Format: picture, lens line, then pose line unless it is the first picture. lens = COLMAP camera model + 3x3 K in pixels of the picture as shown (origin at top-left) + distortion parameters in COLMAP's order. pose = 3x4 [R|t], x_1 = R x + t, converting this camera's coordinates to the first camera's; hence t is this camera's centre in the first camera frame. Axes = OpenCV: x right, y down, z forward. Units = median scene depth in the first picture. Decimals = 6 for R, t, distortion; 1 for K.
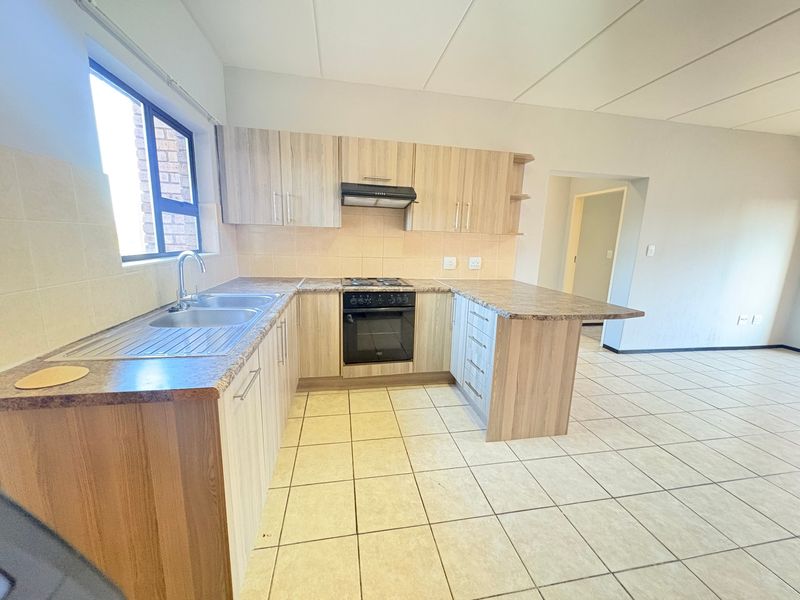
lens RADIAL K [[317.9, 0, 400.2], [0, 317.9, 298.8], [0, 0, 1]] dist [-0.001093, 0.000068]
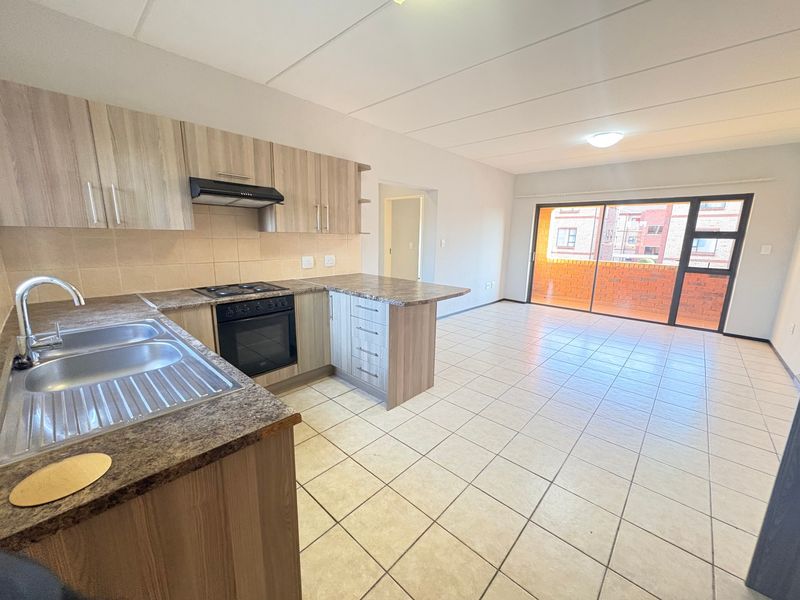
lens RADIAL K [[317.9, 0, 400.2], [0, 317.9, 298.8], [0, 0, 1]] dist [-0.001093, 0.000068]
pose [[0.803386, -0.132203, 0.580597, -0.265735], [0.115641, 0.991118, 0.065665, -0.034954], [-0.584121, 0.014387, 0.811539, -0.009190]]
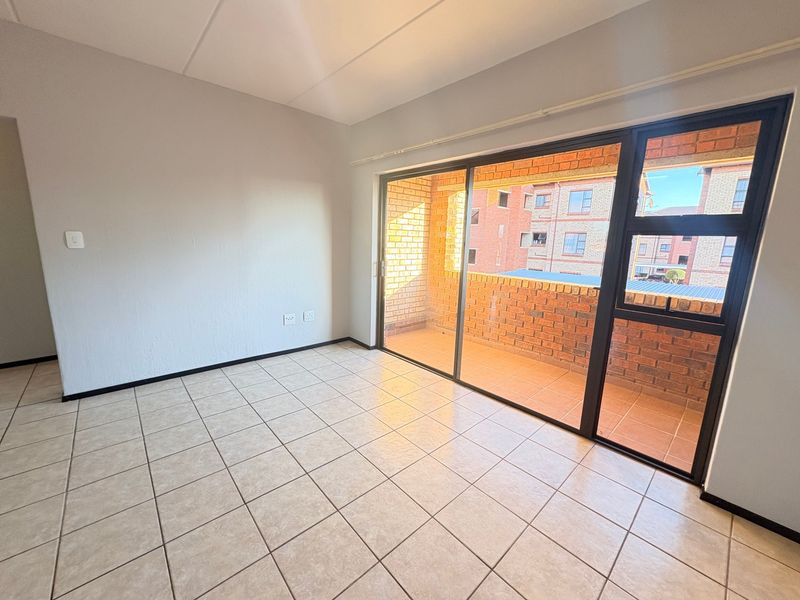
lens RADIAL K [[317.9, 0, 400.2], [0, 317.9, 298.8], [0, 0, 1]] dist [-0.001093, 0.000068]
pose [[0.849520, -0.101354, 0.517729, 1.408691], [0.092745, 0.994780, 0.042562, 0.003477], [-0.519340, 0.011860, 0.854486, 0.142735]]
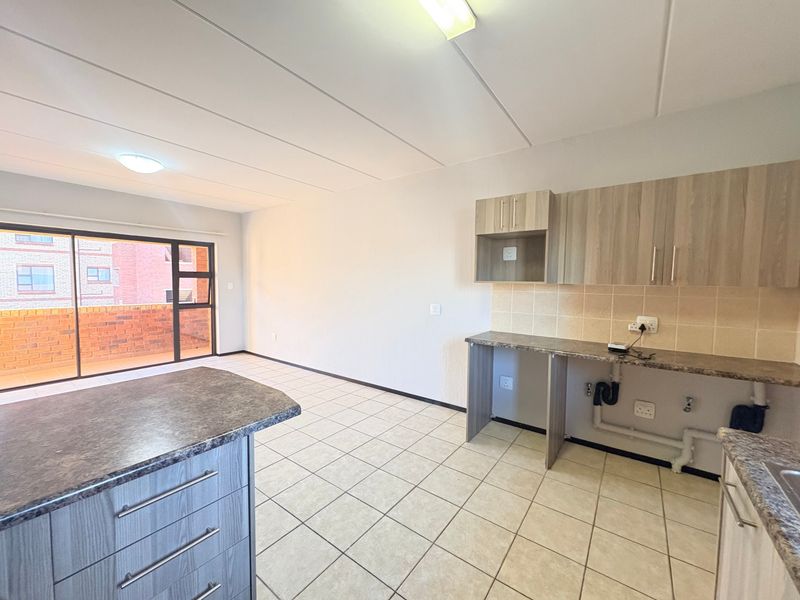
lens RADIAL K [[317.9, 0, 400.2], [0, 317.9, 298.8], [0, 0, 1]] dist [-0.001093, 0.000068]
pose [[-0.676891, -0.077394, 0.732004, -0.185651], [0.105249, 0.974063, 0.200311, -0.193282], [-0.728520, 0.212631, -0.651189, 0.826270]]
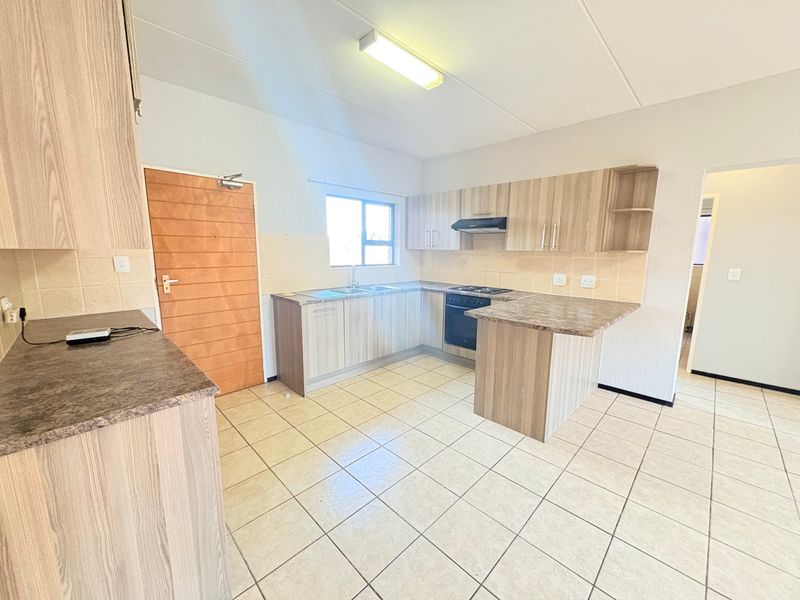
lens RADIAL K [[317.9, 0, 400.2], [0, 317.9, 298.8], [0, 0, 1]] dist [-0.001093, 0.000068]
pose [[0.564686, 0.104242, -0.818696, 0.889009], [-0.145433, 0.989036, 0.025620, -0.000739], [0.812391, 0.104598, 0.573655, -0.030832]]
